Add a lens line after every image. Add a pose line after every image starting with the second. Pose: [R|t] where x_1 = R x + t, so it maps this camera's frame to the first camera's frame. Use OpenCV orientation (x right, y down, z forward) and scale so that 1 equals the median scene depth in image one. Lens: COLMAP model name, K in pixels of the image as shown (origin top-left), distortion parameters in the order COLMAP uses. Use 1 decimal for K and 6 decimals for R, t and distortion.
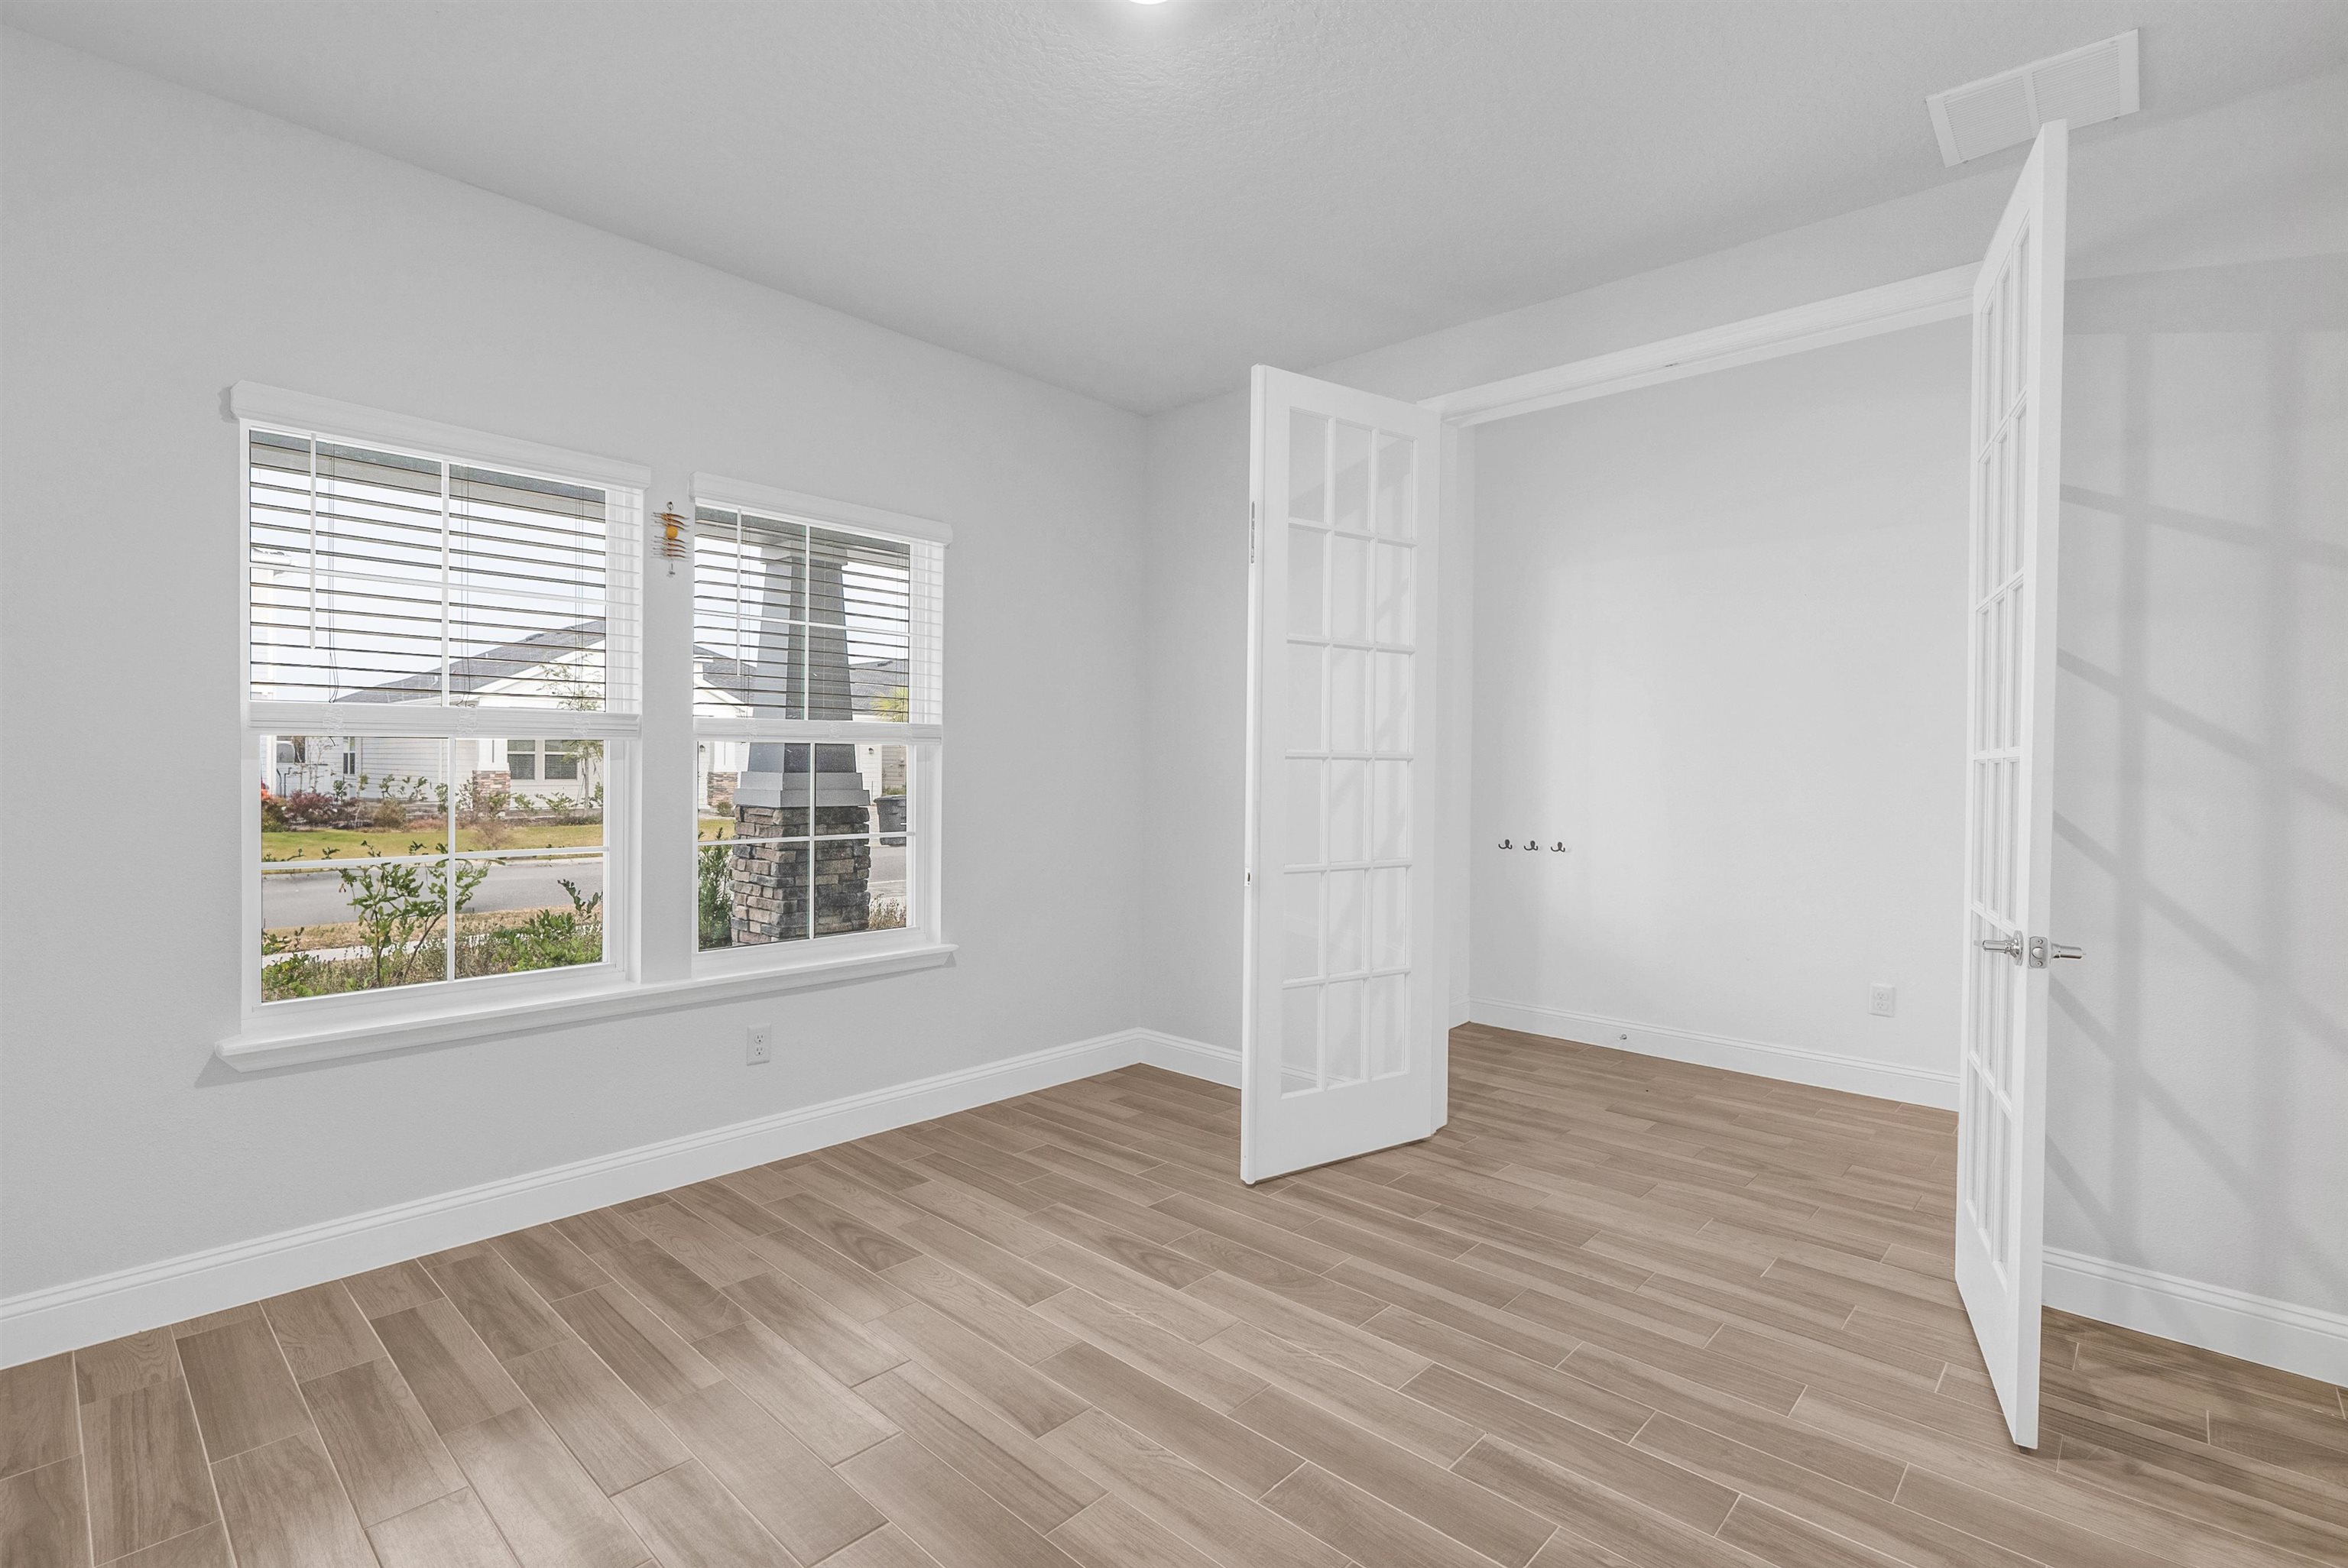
lens RADIAL K [[1079.9, 0, 1167.4], [0, 1079.9, 778.7], [0, 0, 1]] dist [-0.000866, 0.000421]
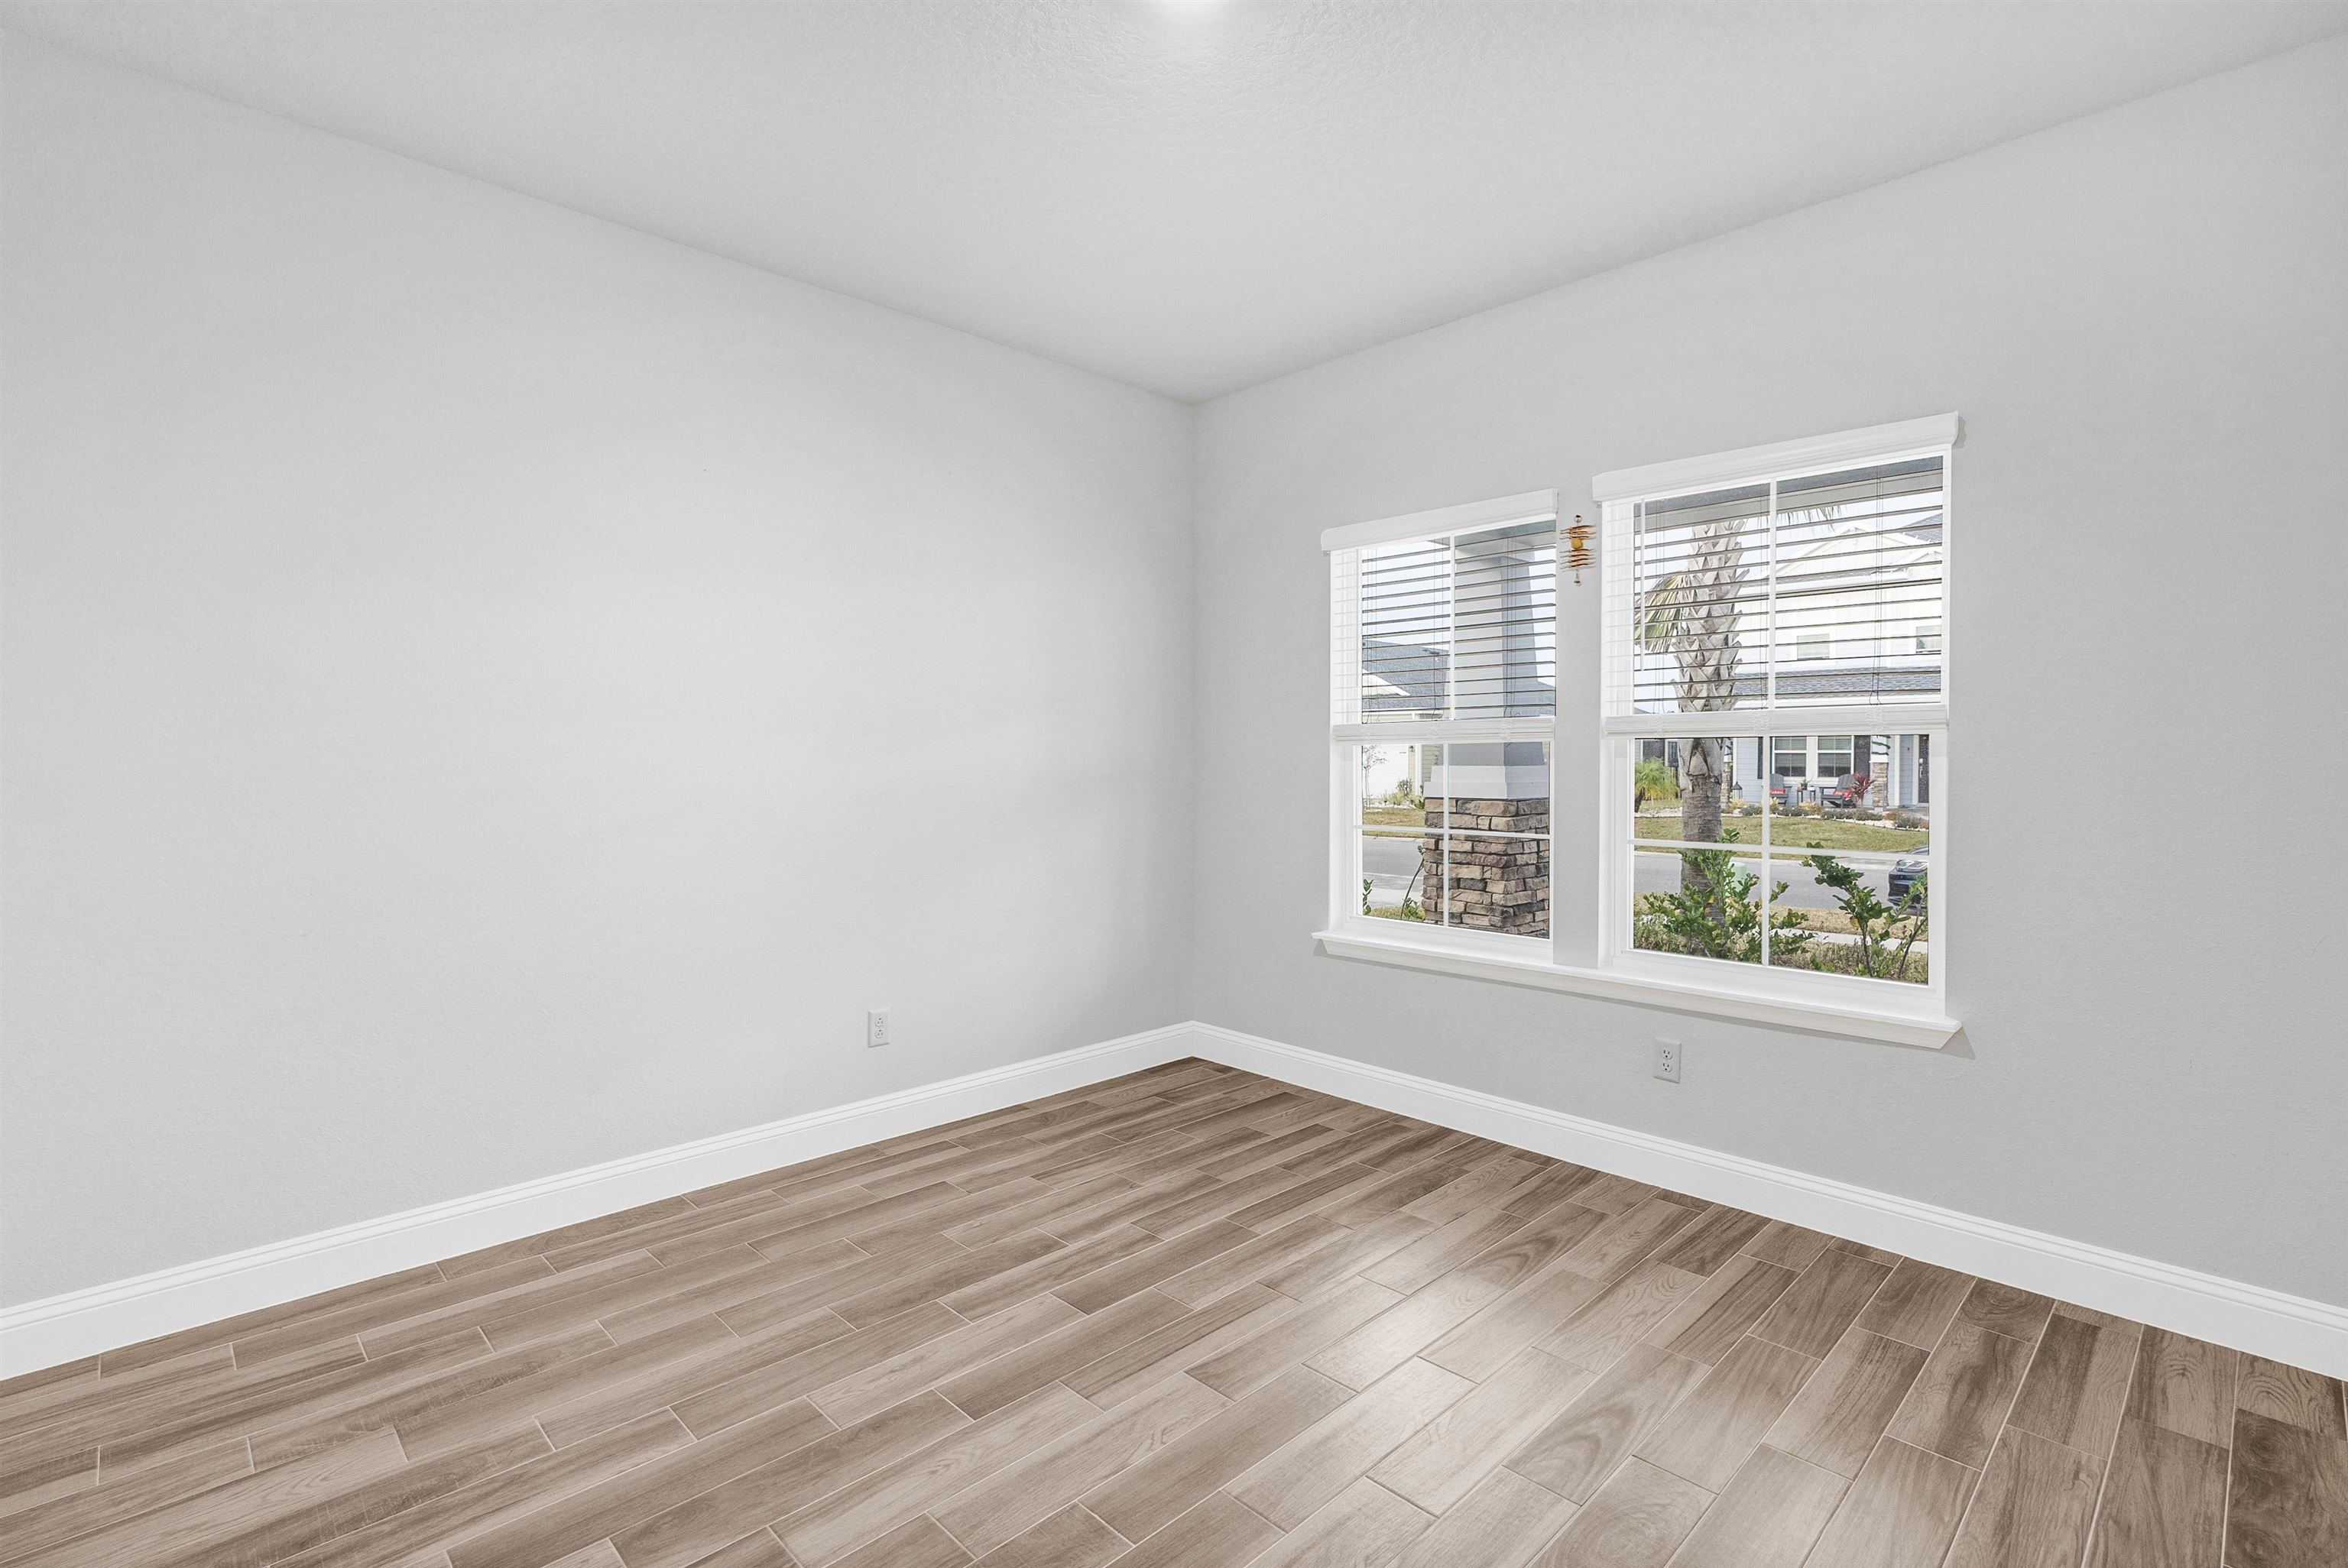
lens RADIAL K [[1079.9, 0, 1167.4], [0, 1079.9, 778.7], [0, 0, 1]] dist [-0.000866, 0.000421]
pose [[-0.042284, 0.010959, -0.999046, 0.637213], [-0.010557, 0.999879, 0.011415, -0.005939], [0.999050, 0.011029, -0.042163, 0.665394]]
